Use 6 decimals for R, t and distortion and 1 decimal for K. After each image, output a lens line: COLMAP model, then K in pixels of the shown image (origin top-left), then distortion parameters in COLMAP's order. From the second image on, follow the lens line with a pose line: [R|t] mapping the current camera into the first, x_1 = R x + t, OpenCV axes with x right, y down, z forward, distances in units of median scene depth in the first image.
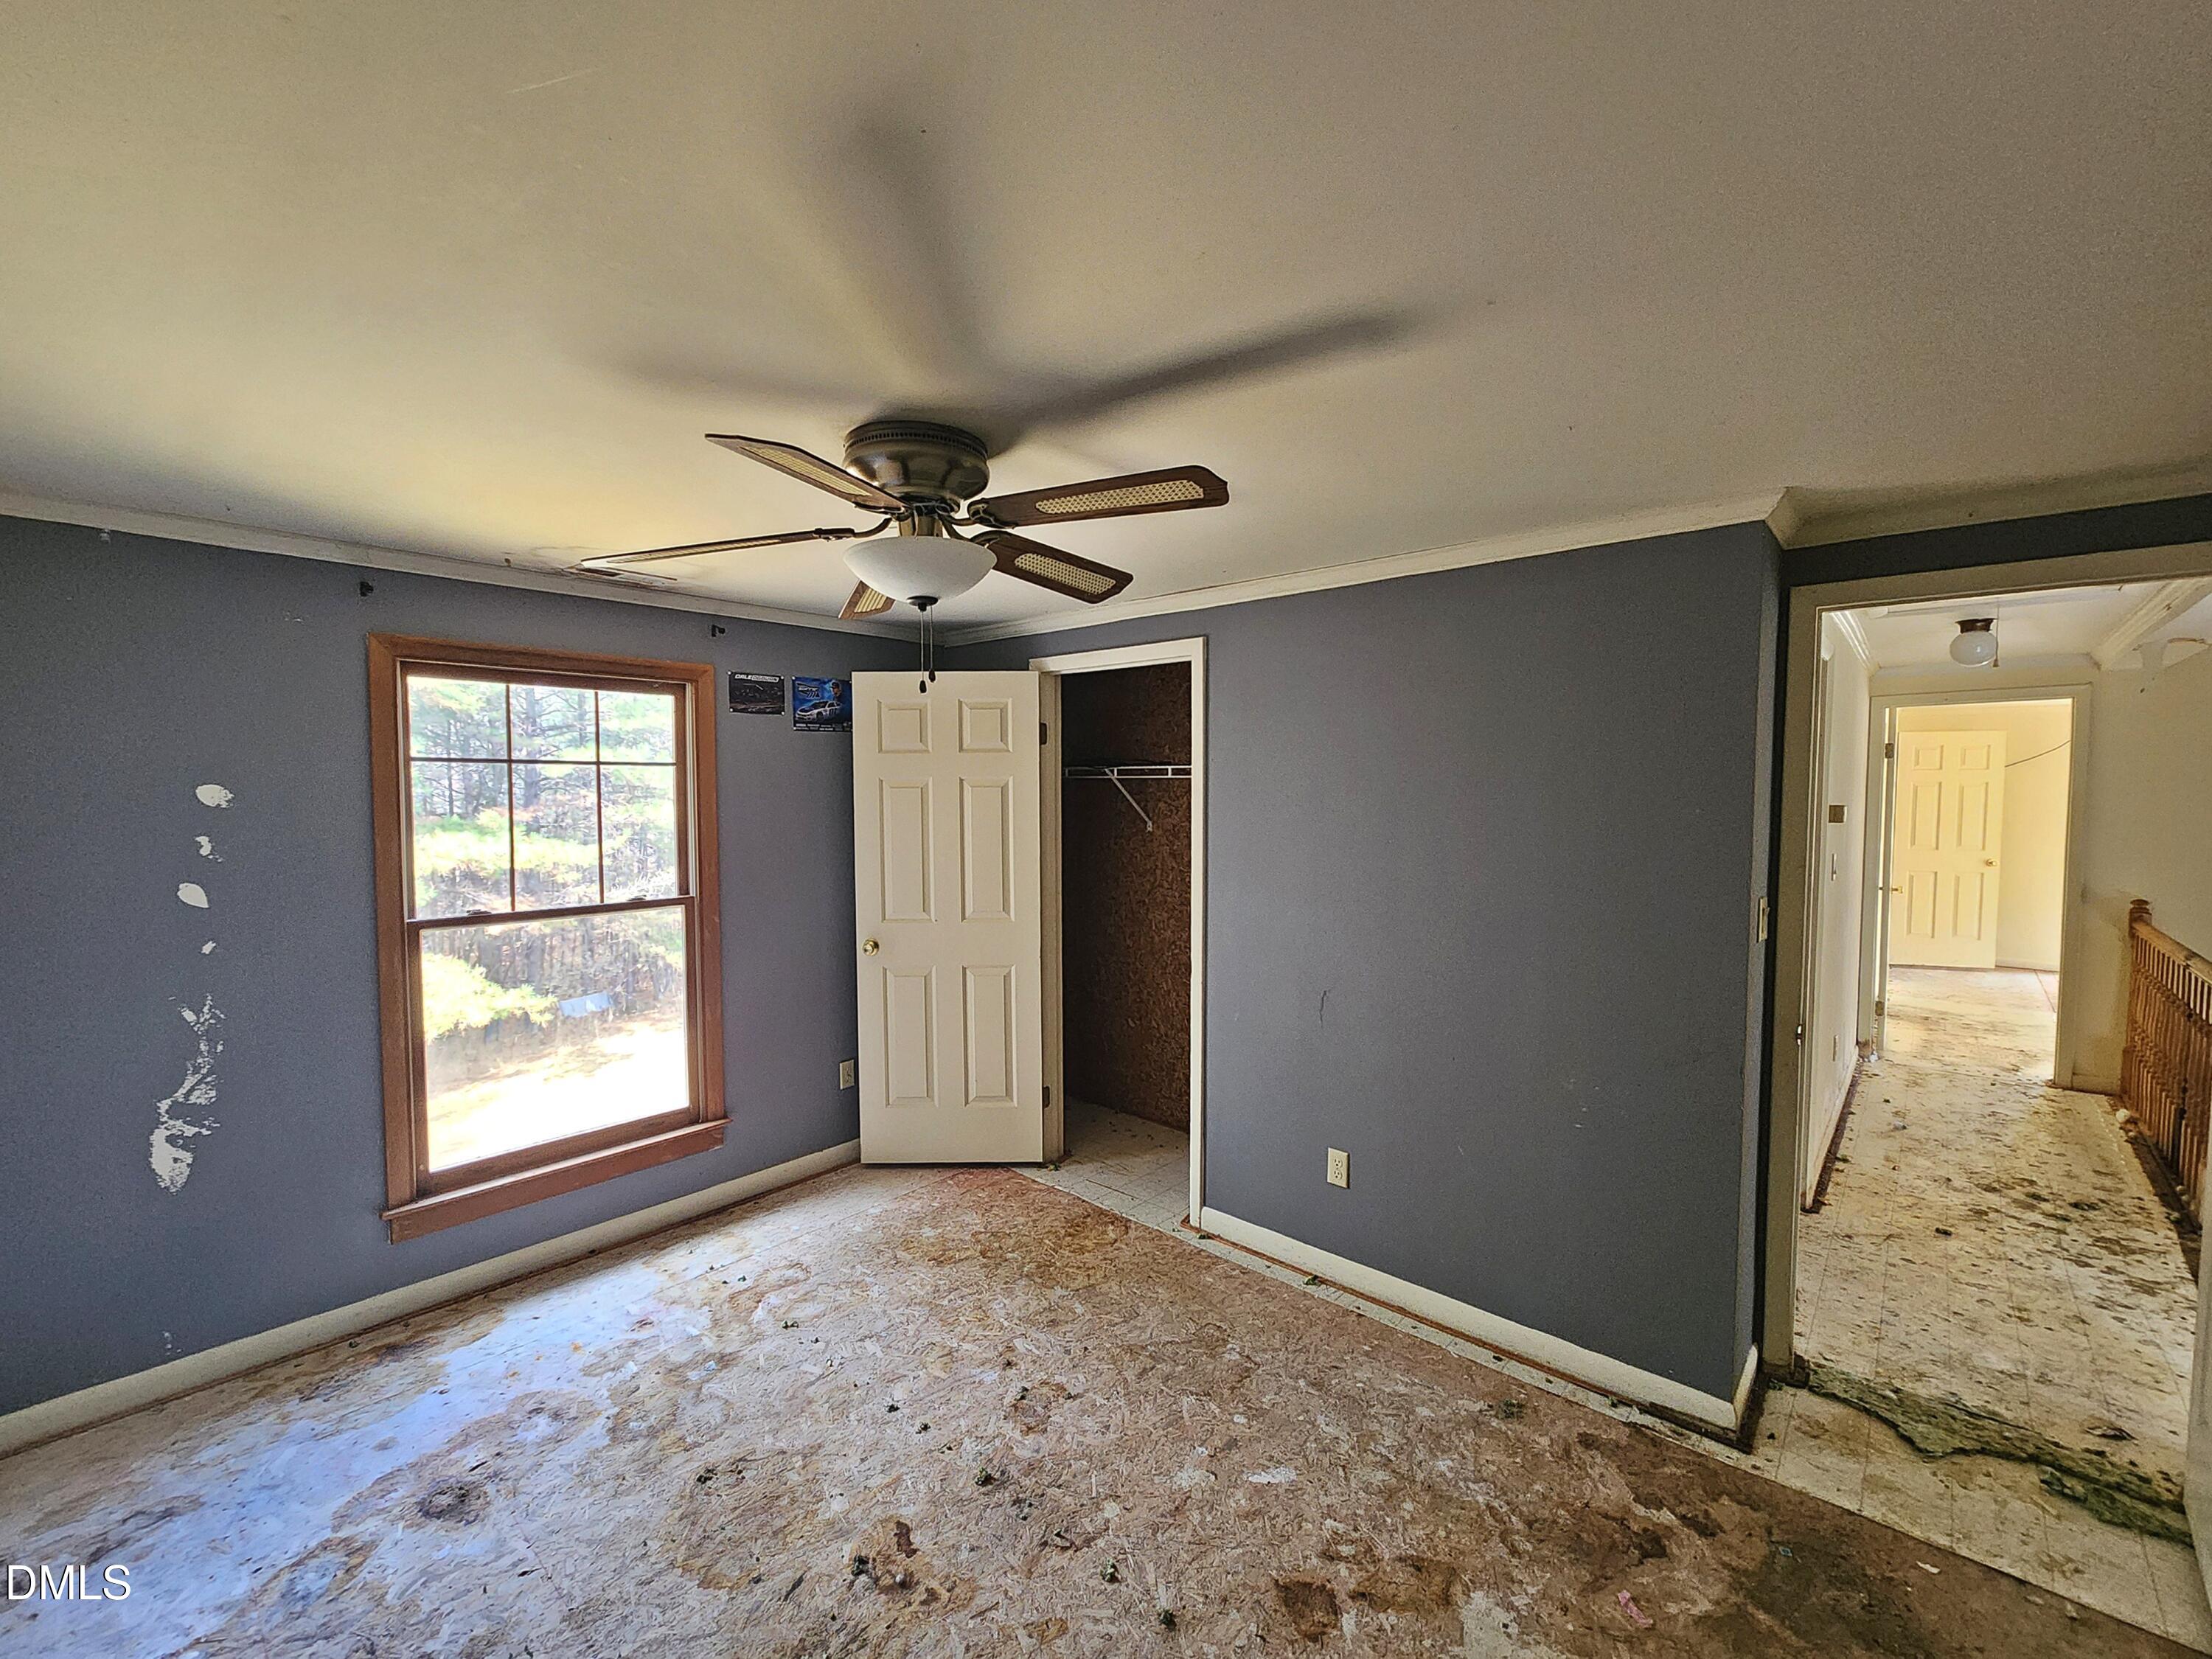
lens RADIAL K [[886.7, 0, 1082.2], [0, 886.7, 821.7], [0, 0, 1]] dist [0.000568, 0.000759]
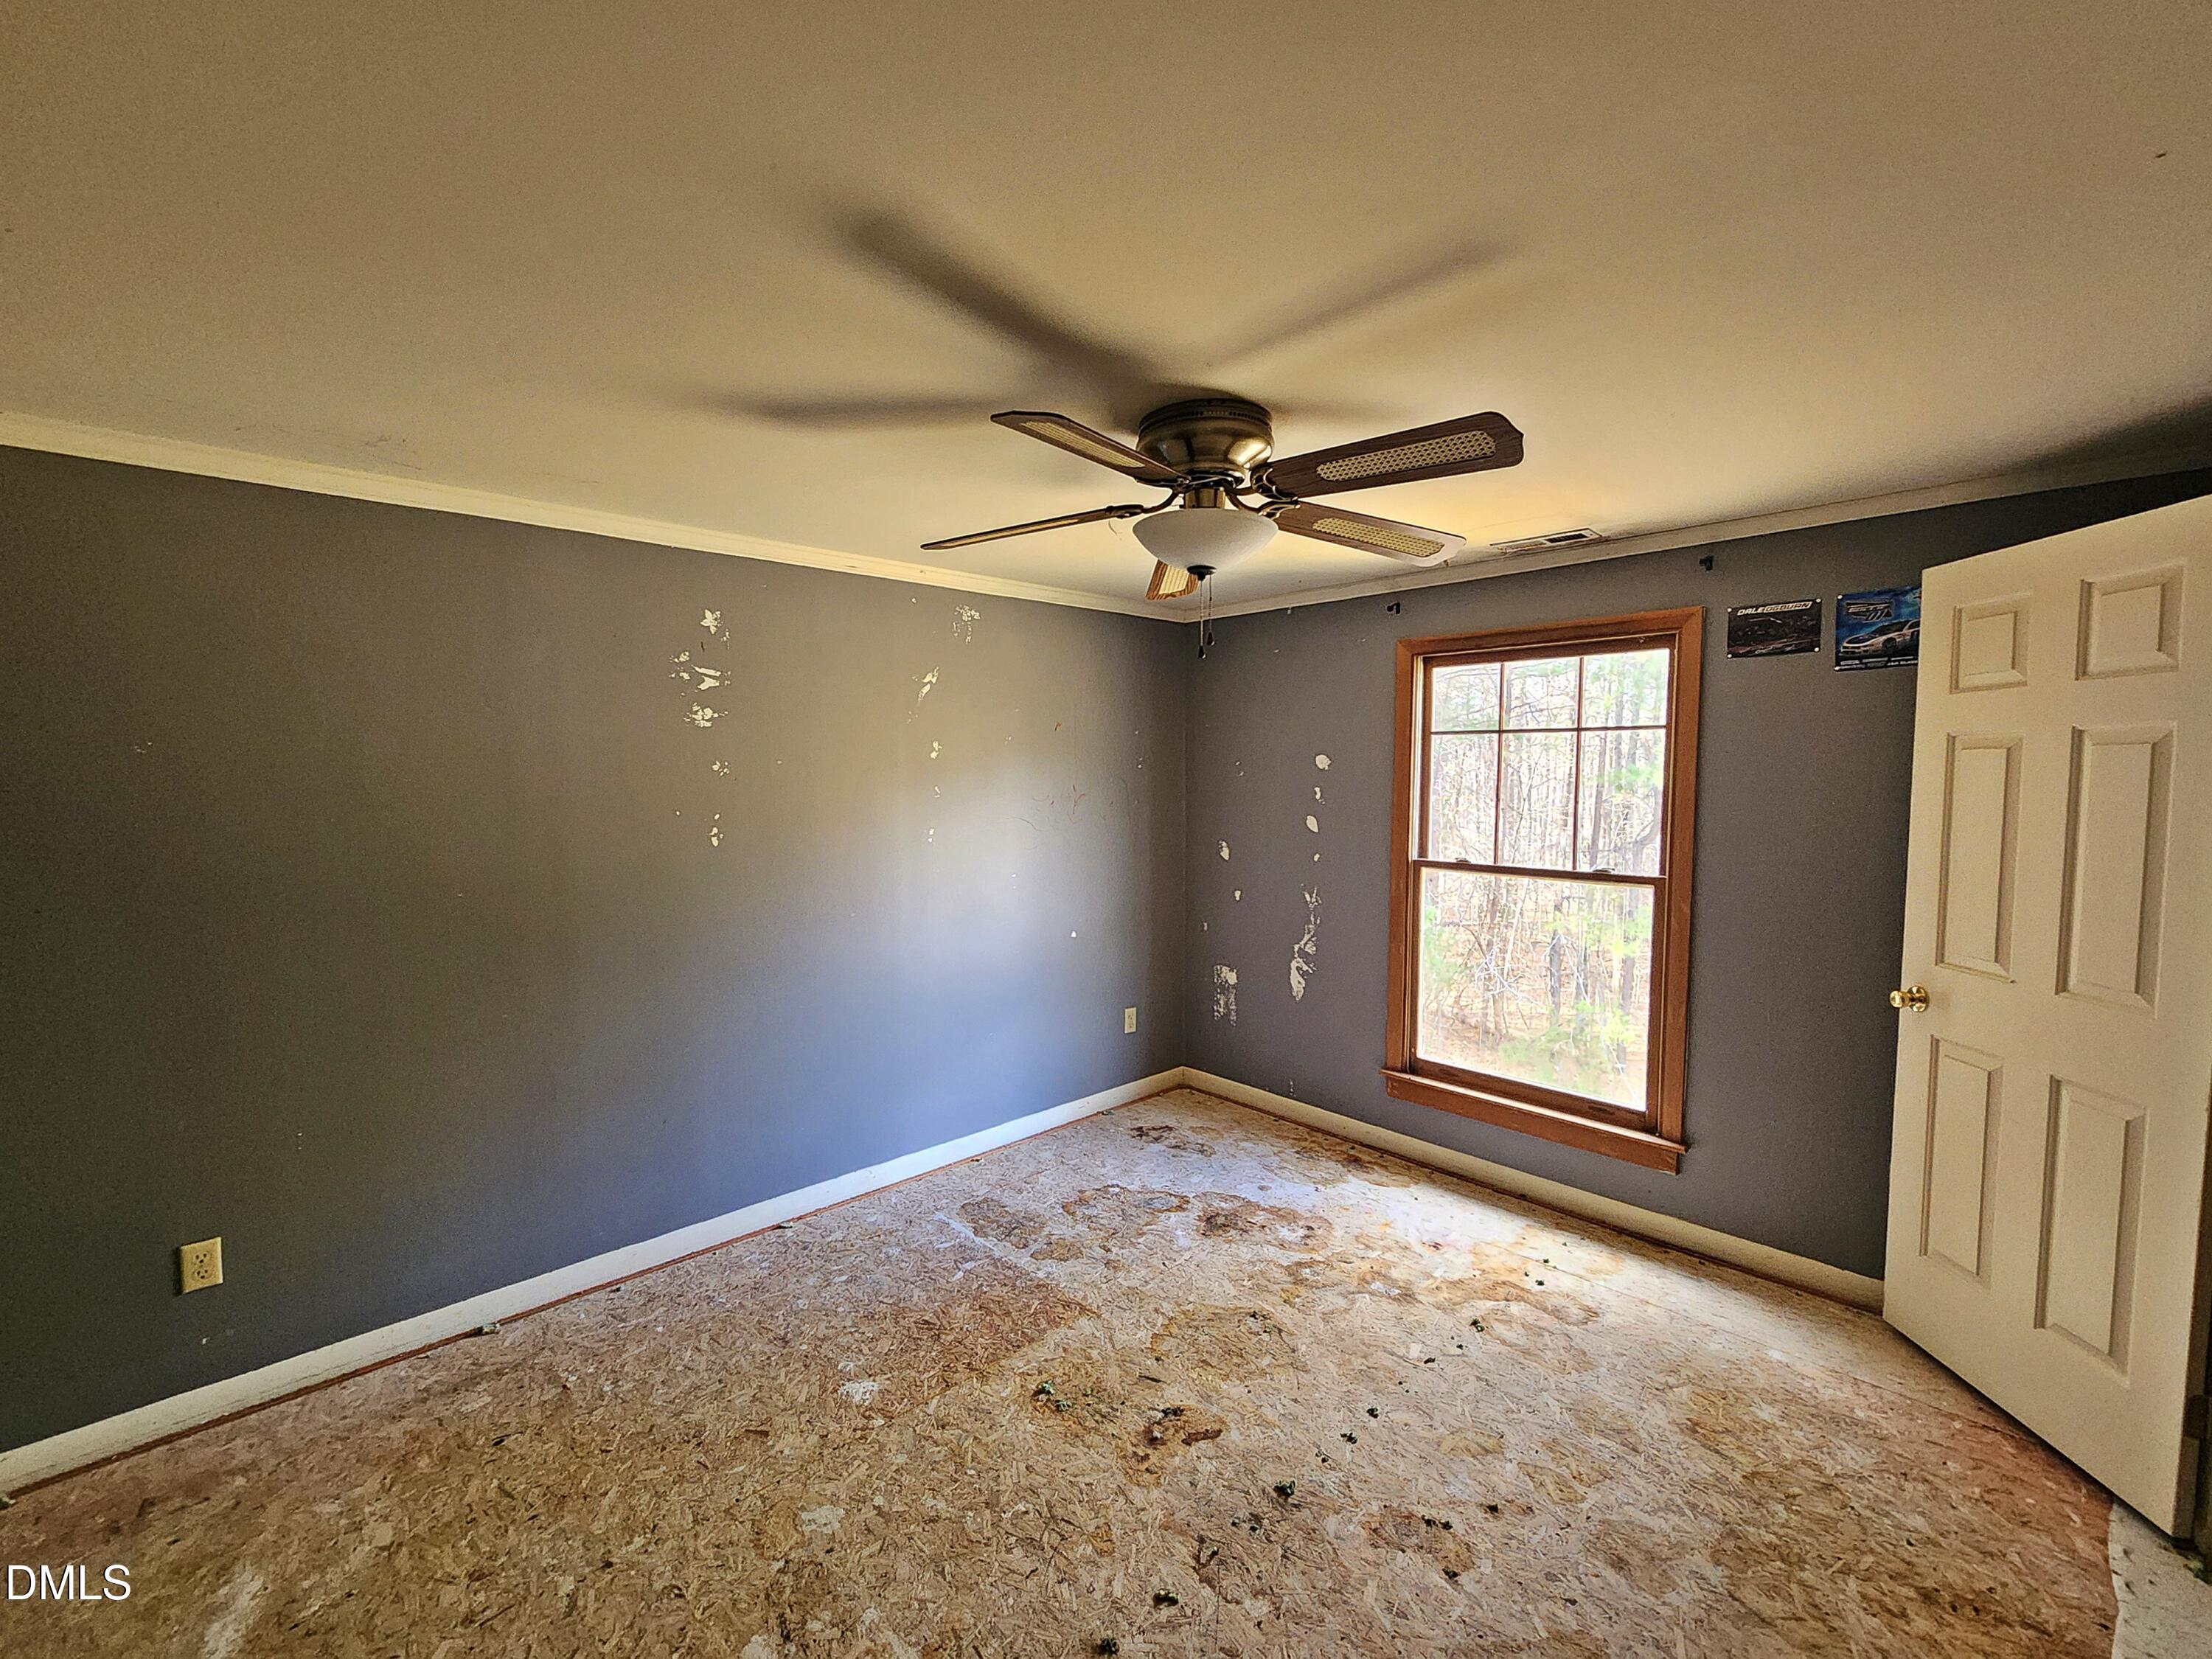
lens RADIAL K [[886.7, 0, 1082.2], [0, 886.7, 821.7], [0, 0, 1]] dist [0.000568, 0.000759]
pose [[-0.025619, 0.063014, -0.997684, 0.562321], [-0.034686, 0.997354, 0.063884, -0.008638], [0.999070, 0.036242, -0.023365, 0.563655]]
